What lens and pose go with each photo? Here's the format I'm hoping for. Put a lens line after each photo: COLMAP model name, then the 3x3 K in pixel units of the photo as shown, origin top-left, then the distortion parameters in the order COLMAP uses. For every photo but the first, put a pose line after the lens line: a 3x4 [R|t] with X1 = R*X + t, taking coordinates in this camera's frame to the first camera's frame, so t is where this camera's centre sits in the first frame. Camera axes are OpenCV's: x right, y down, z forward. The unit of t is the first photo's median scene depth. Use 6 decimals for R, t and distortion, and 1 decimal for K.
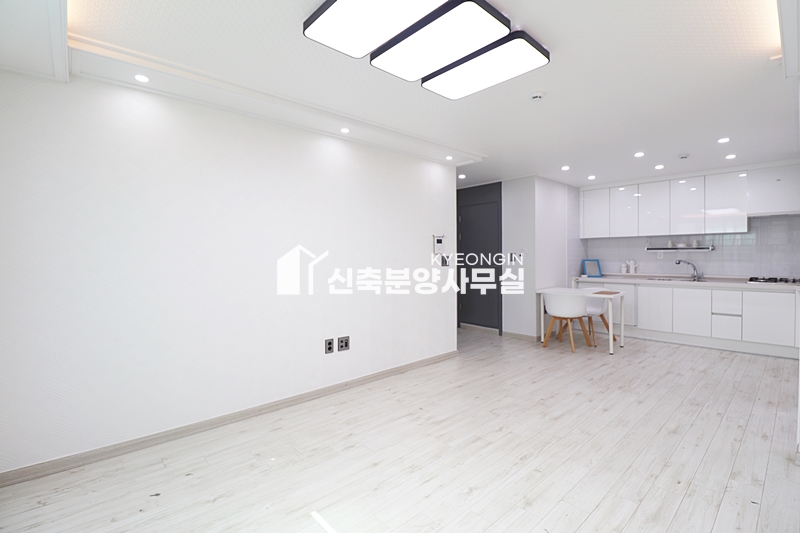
lens RADIAL K [[368.5, 0, 404.0], [0, 368.5, 260.5], [0, 0, 1]] dist [-0.001879, -0.012225]
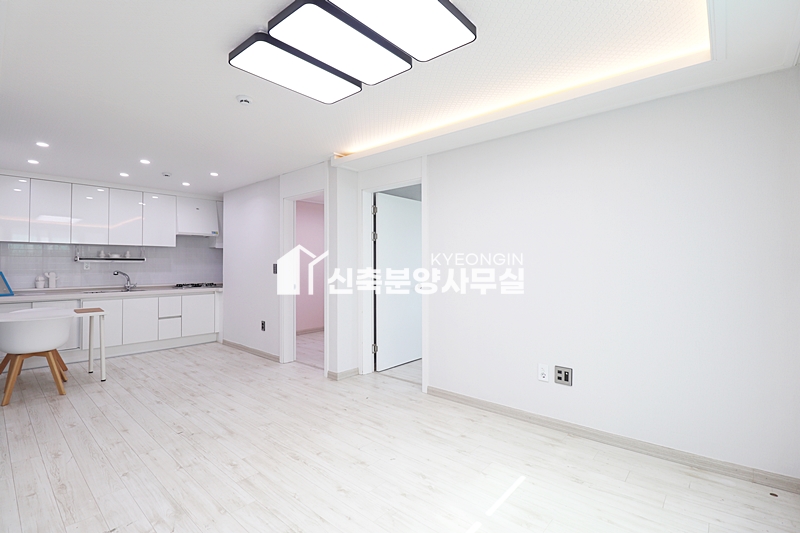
lens RADIAL K [[370.8, 0, 408.2], [0, 370.8, 260.5], [0, 0, 1]] dist [-0.002965, -0.012705]
pose [[-0.125175, 0.021721, 0.991897, -0.520511], [0.016005, 0.999674, -0.019871, 0.005012], [-0.992006, 0.013388, -0.125482, 0.555883]]
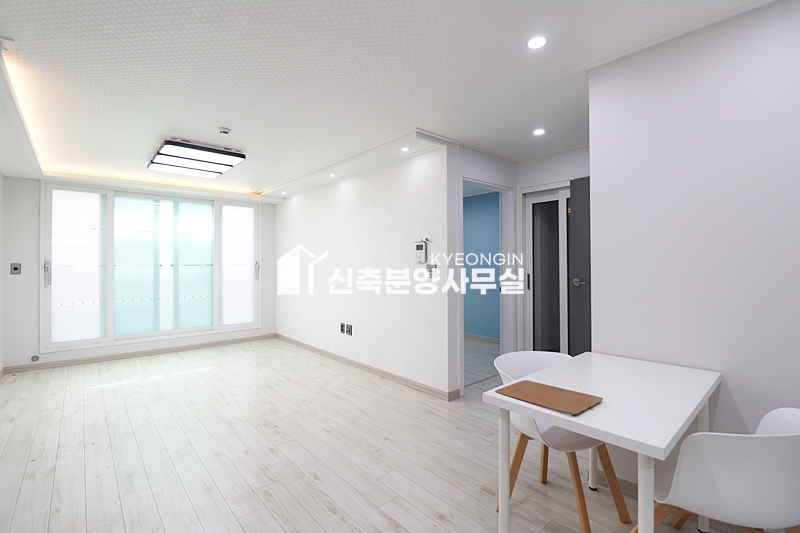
lens RADIAL K [[368.5, 0, 404.0], [0, 368.5, 260.5], [0, 0, 1]] dist [-0.001879, -0.012225]
pose [[-0.020641, -0.003053, -0.999782, 1.212669], [-0.009357, 0.999952, -0.002860, -0.023933], [0.999743, 0.009296, -0.020669, 1.273746]]
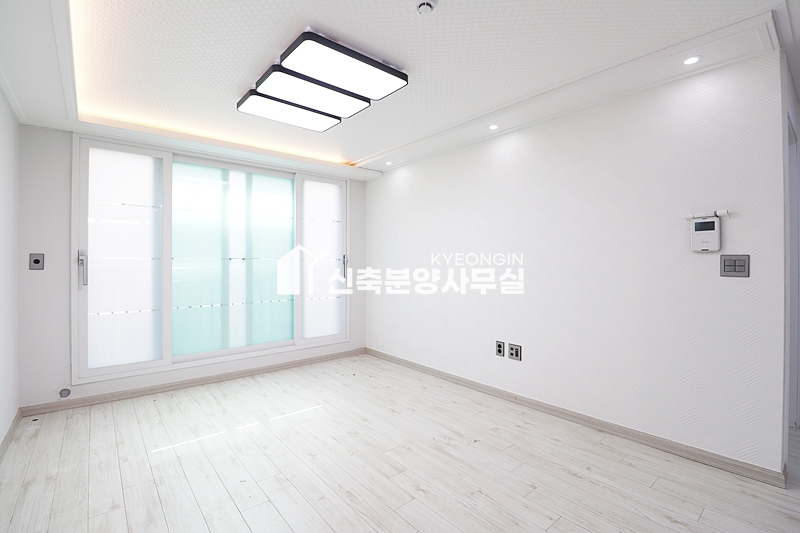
lens RADIAL K [[368.5, 0, 404.0], [0, 368.5, 260.5], [0, 0, 1]] dist [-0.001879, -0.012225]
pose [[-0.041297, -0.000095, -0.999147, 0.795043], [-0.011968, 0.999928, 0.000399, 0.000905], [0.999075, 0.011974, -0.041295, 0.789843]]
